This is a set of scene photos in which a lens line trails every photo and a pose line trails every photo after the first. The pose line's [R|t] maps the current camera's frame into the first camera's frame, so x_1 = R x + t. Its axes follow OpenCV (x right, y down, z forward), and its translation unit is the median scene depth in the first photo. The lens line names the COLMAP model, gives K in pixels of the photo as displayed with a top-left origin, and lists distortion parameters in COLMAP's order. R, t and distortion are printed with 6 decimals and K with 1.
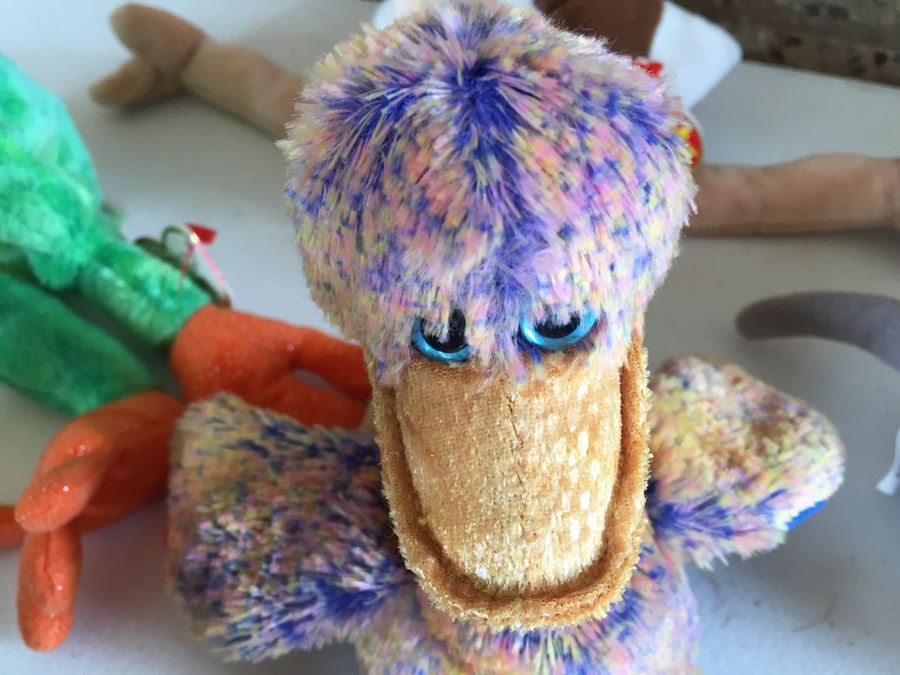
lens RADIAL K [[806.4, 0, 441.0], [0, 806.4, 329.8], [0, 0, 1]] dist [0.069093, -0.161701]
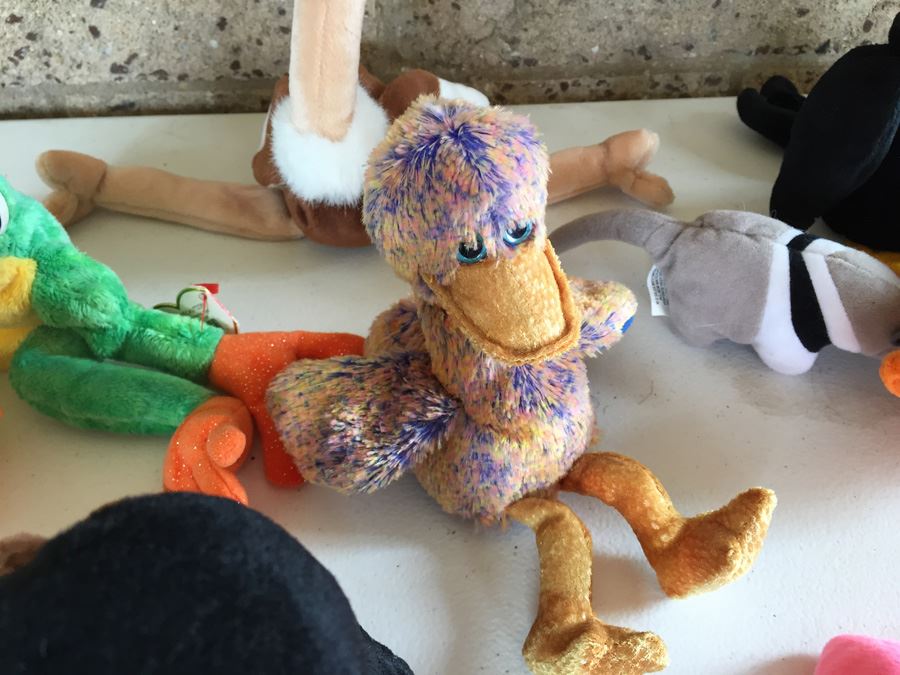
lens RADIAL K [[788.5, 0, 446.7], [0, 788.5, 331.6], [0, 0, 1]] dist [0.081355, -0.141381]
pose [[0.912258, -0.273695, 0.304756, -0.675132], [0.295966, 0.954774, -0.028486, 0.227567], [-0.283176, 0.116184, 0.952004, -0.857253]]
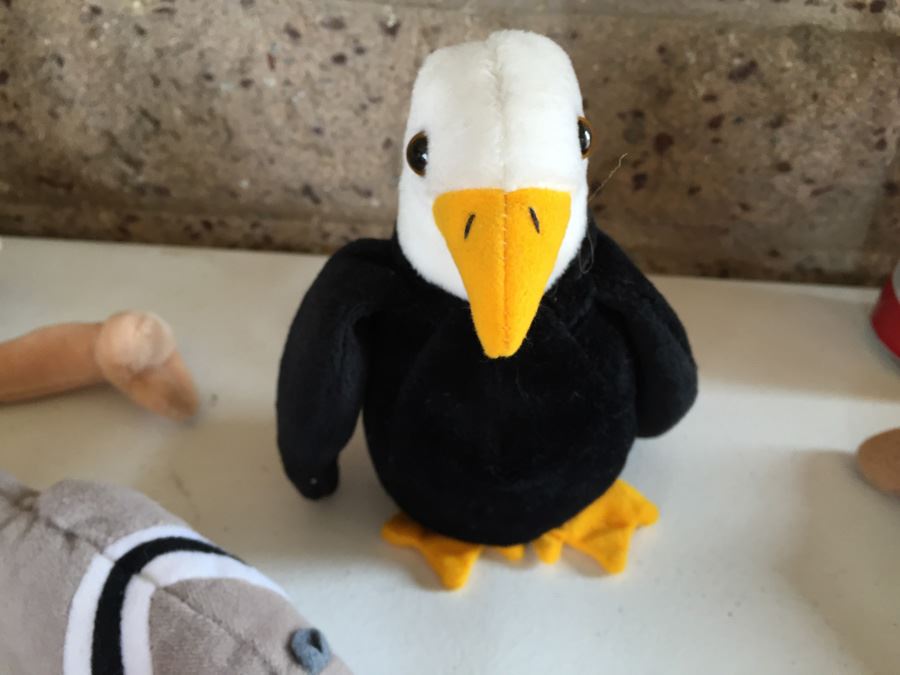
lens RADIAL K [[794.1, 0, 448.8], [0, 794.1, 333.0], [0, 0, 1]] dist [0.097070, -0.186560]
pose [[0.942866, -0.148307, 0.298344, 1.459856], [0.195532, 0.971349, -0.135089, 0.121165], [-0.269761, 0.185707, 0.944850, -0.470596]]
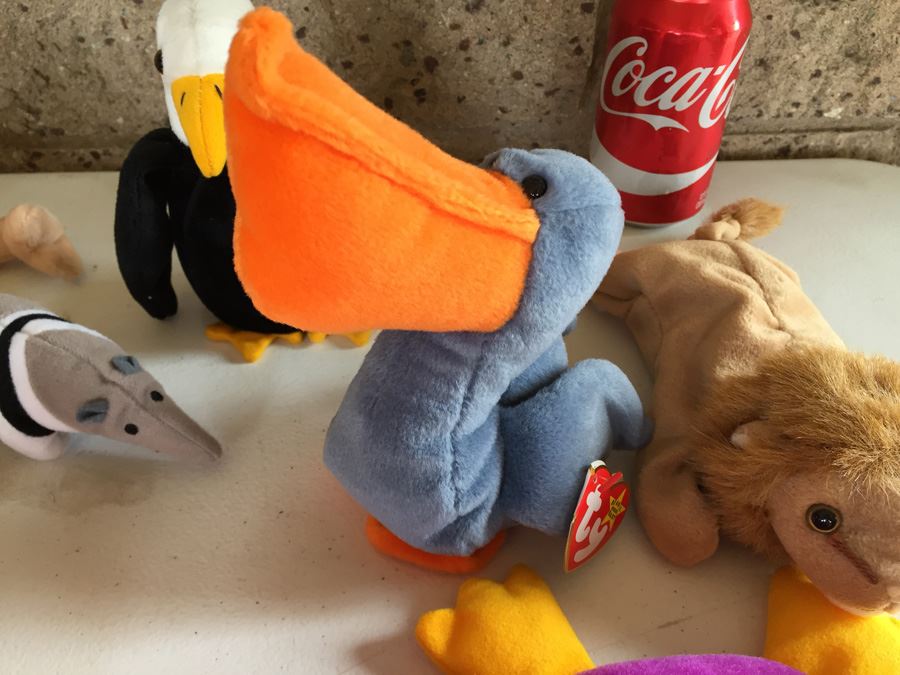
lens RADIAL K [[783.1, 0, 444.9], [0, 783.1, 333.2], [0, 0, 1]] dist [0.093099, -0.145947]
pose [[0.921005, -0.239648, 0.307113, 1.765393], [0.278299, 0.956430, -0.088265, 0.862427], [-0.272580, 0.166762, 0.947571, -1.555744]]
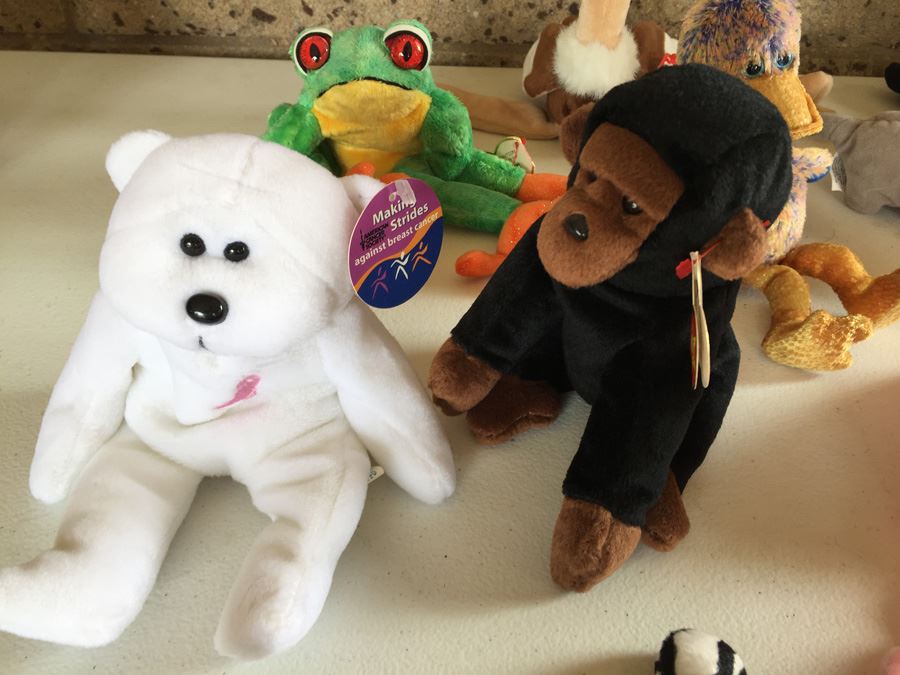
lens RADIAL K [[783.1, 0, 444.9], [0, 783.1, 333.2], [0, 0, 1]] dist [0.093099, -0.145947]
pose [[0.952564, -0.171827, 0.251190, -2.017573], [0.210205, 0.968326, -0.134757, 1.122569], [-0.220079, 0.181166, 0.958511, -1.528400]]
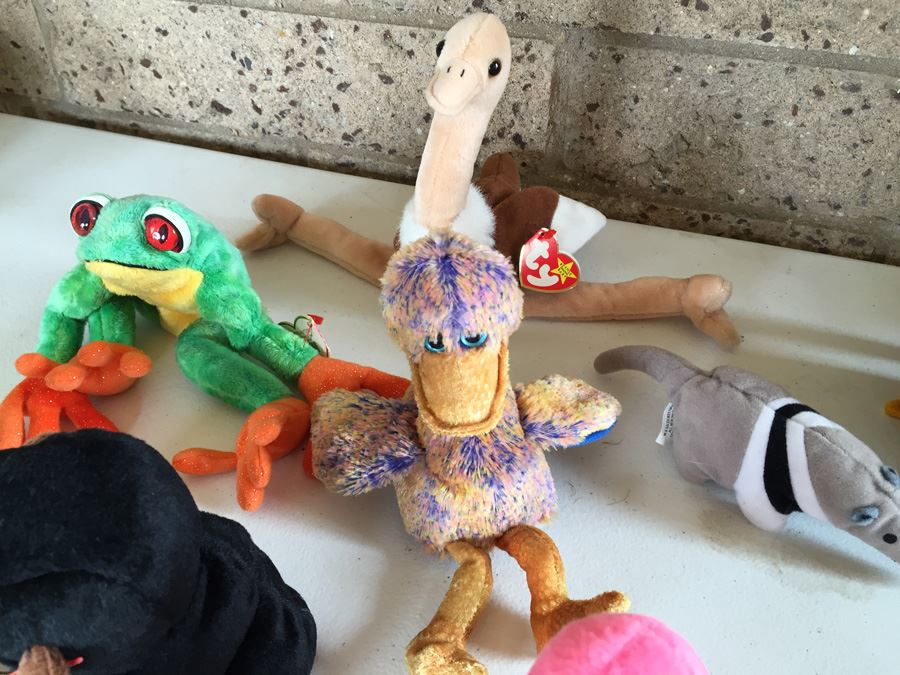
lens RADIAL K [[783.1, 0, 444.9], [0, 783.1, 333.2], [0, 0, 1]] dist [0.093099, -0.145947]
pose [[0.999985, -0.005305, -0.001336, 0.036971], [0.005082, 0.991222, -0.132110, 0.312666], [0.002025, 0.132102, 0.991234, -1.648055]]
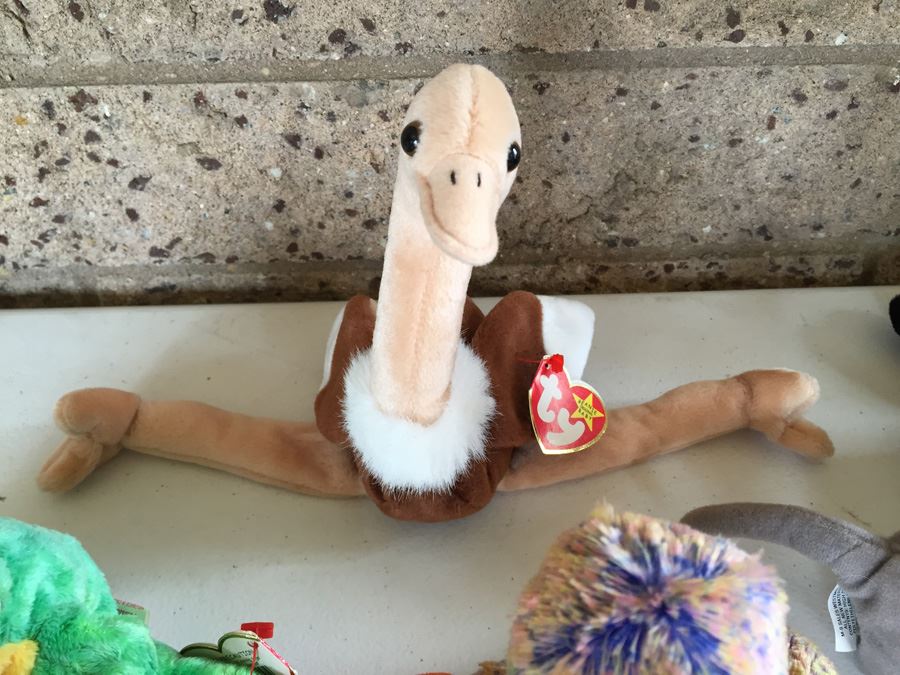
lens RADIAL K [[783.1, 0, 444.9], [0, 783.1, 333.2], [0, 0, 1]] dist [0.093099, -0.145947]
pose [[0.926907, -0.238754, 0.289551, -0.522932], [0.275092, 0.957058, -0.091462, -0.634486], [-0.255280, 0.164430, 0.952783, -0.285882]]
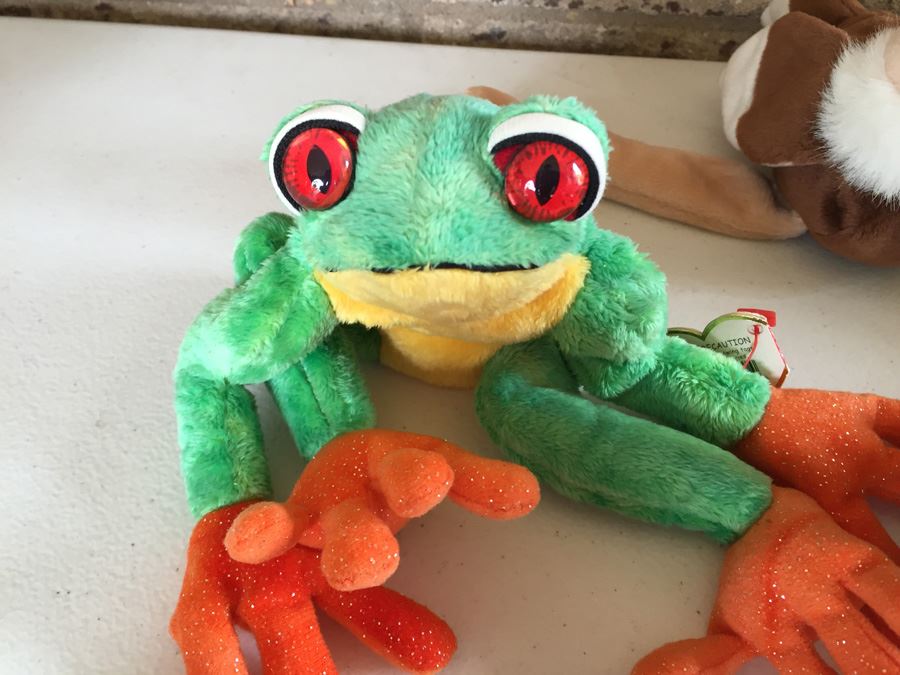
lens RADIAL K [[788.5, 0, 446.7], [0, 788.5, 331.6], [0, 0, 1]] dist [0.081355, -0.141381]
pose [[0.974161, -0.154898, 0.164368, -1.543982], [0.158499, 0.987319, -0.008947, -0.287589], [-0.160898, 0.034769, 0.986358, 0.231619]]
